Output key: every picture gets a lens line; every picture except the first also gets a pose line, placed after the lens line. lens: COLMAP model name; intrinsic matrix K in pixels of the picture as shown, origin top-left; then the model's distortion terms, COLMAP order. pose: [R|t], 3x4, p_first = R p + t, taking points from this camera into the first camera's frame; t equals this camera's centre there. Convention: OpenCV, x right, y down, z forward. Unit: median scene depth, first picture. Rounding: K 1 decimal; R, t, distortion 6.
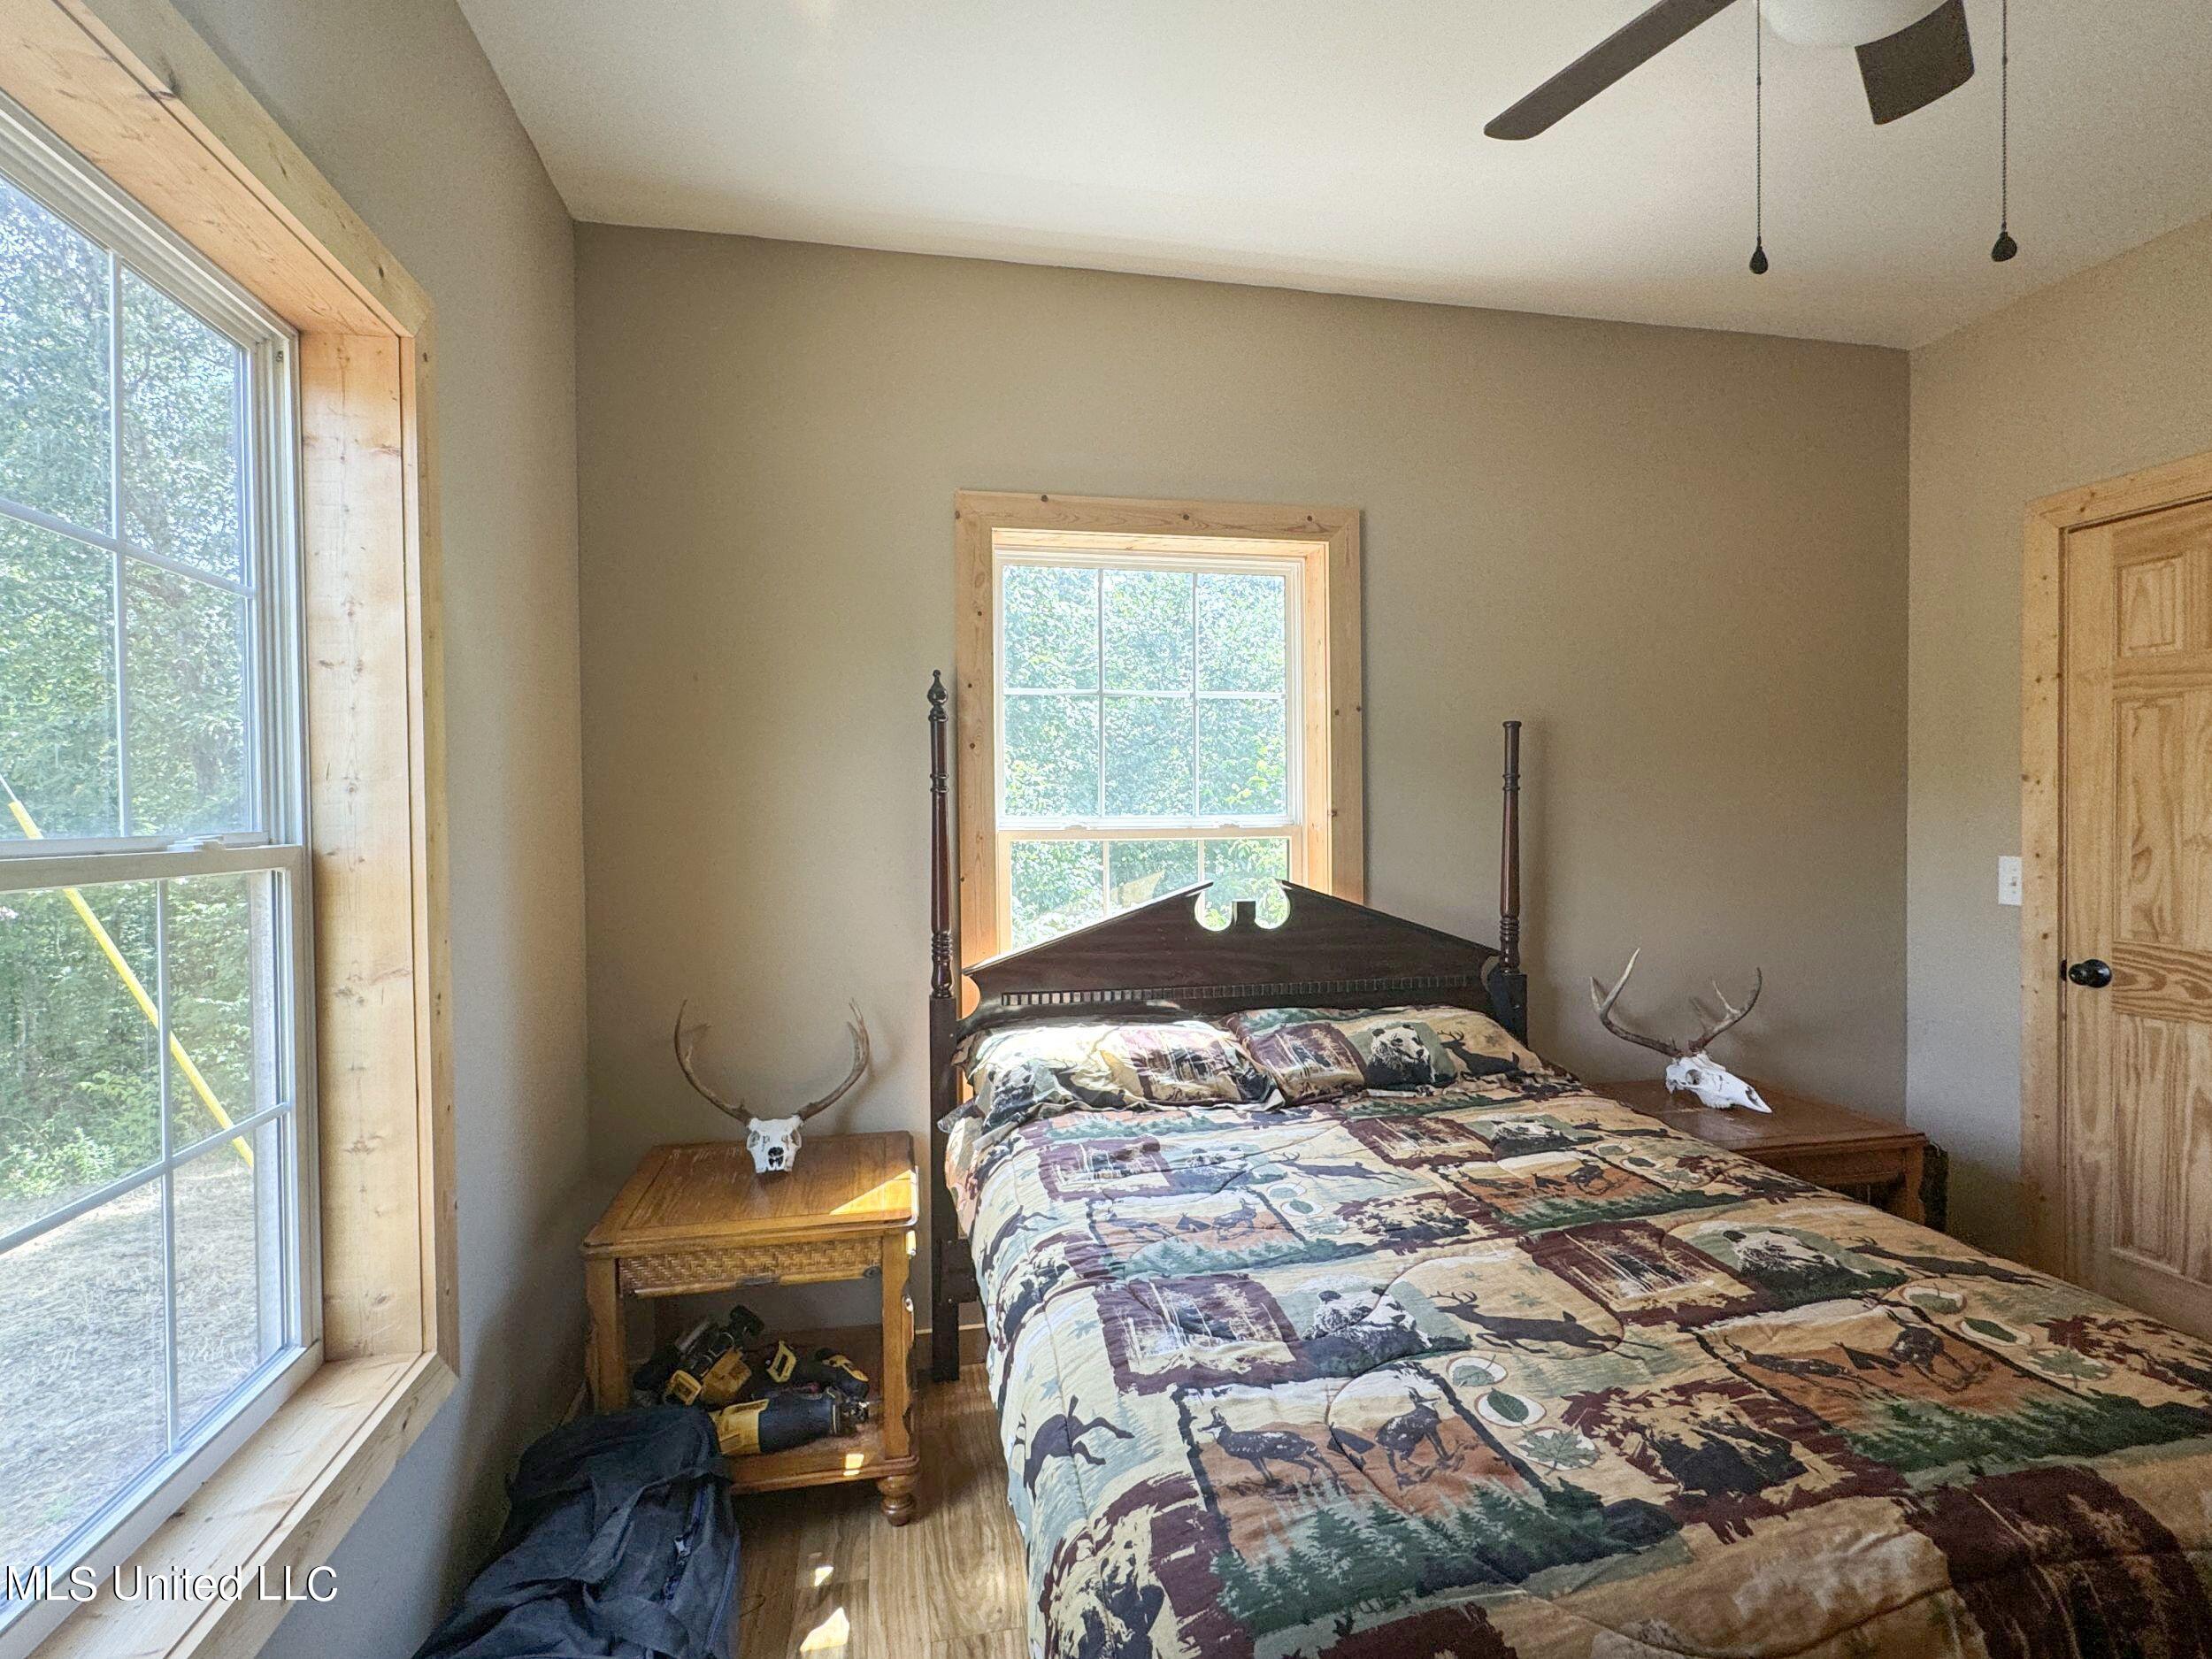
lens RADIAL K [[1087.8, 0, 1099.3], [0, 1087.8, 832.7], [0, 0, 1]] dist [-0.006520, 0.000448]
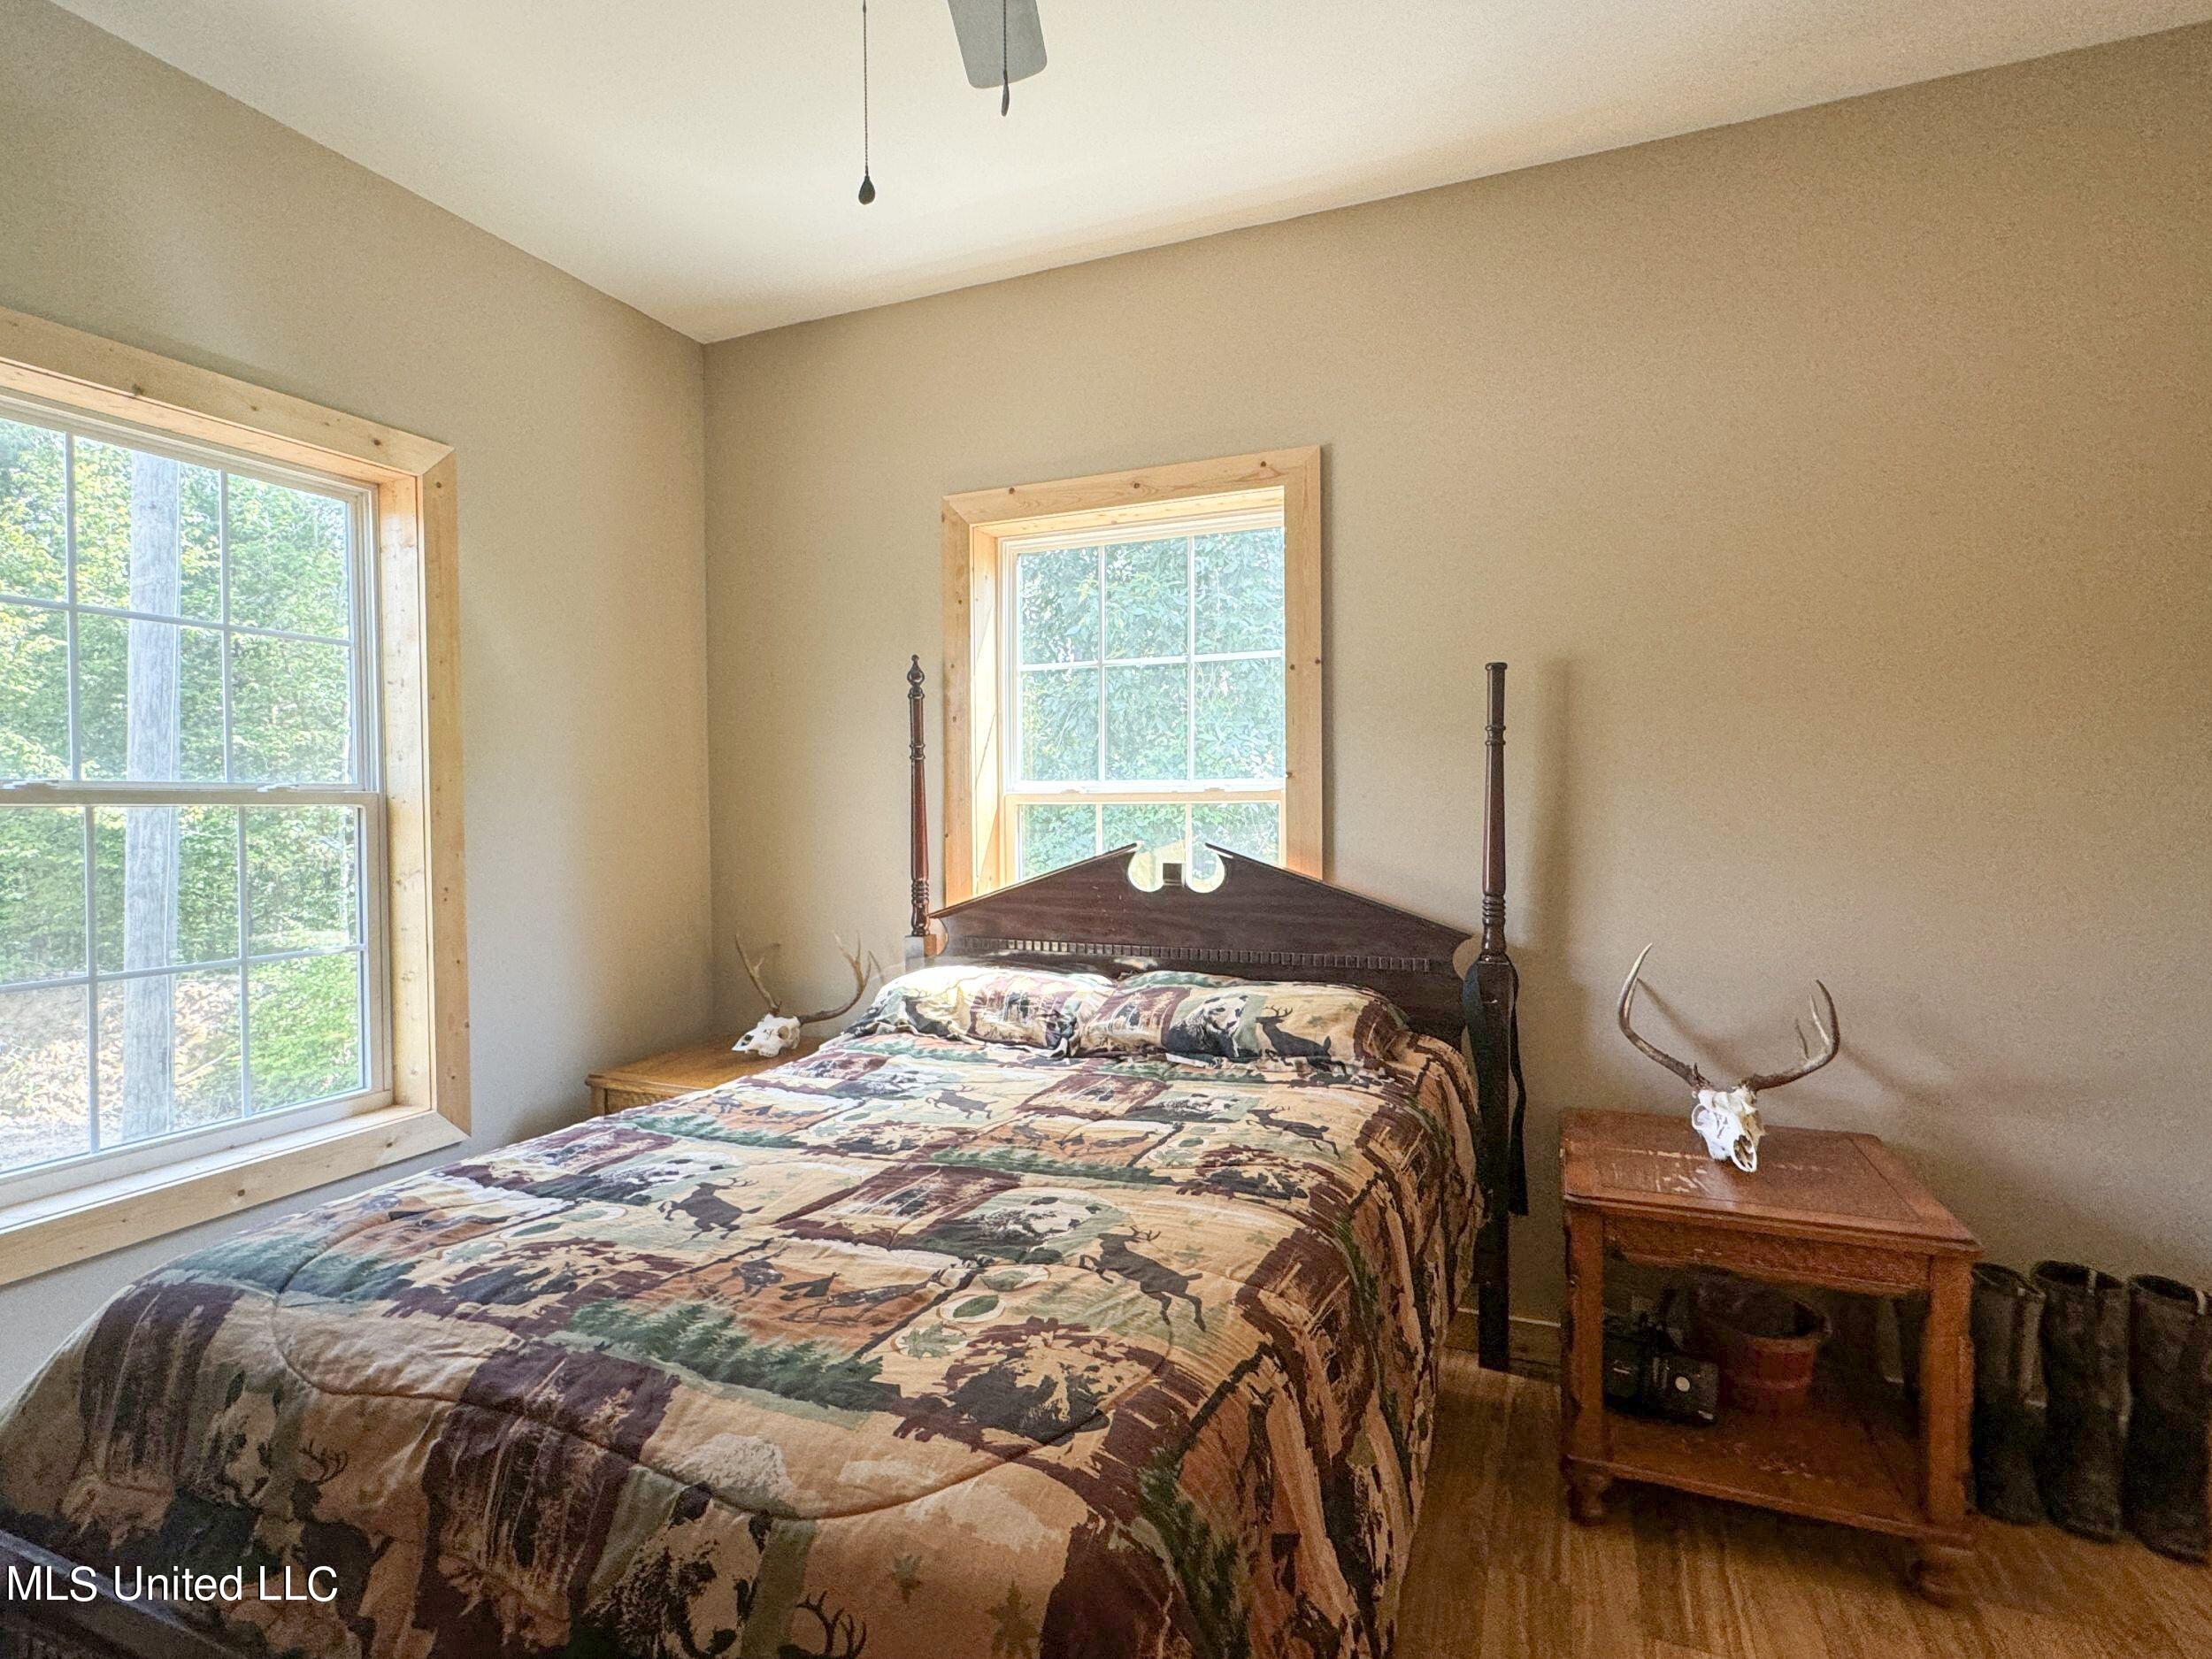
lens RADIAL K [[1087.8, 0, 1096.3], [0, 1087.8, 823.3], [0, 0, 1]] dist [-0.006520, 0.000448]
pose [[0.826883, 0.013155, -0.562220, 0.946491], [-0.011486, 0.999913, 0.006504, 0.030765], [0.562257, 0.001080, 0.826962, 0.201906]]
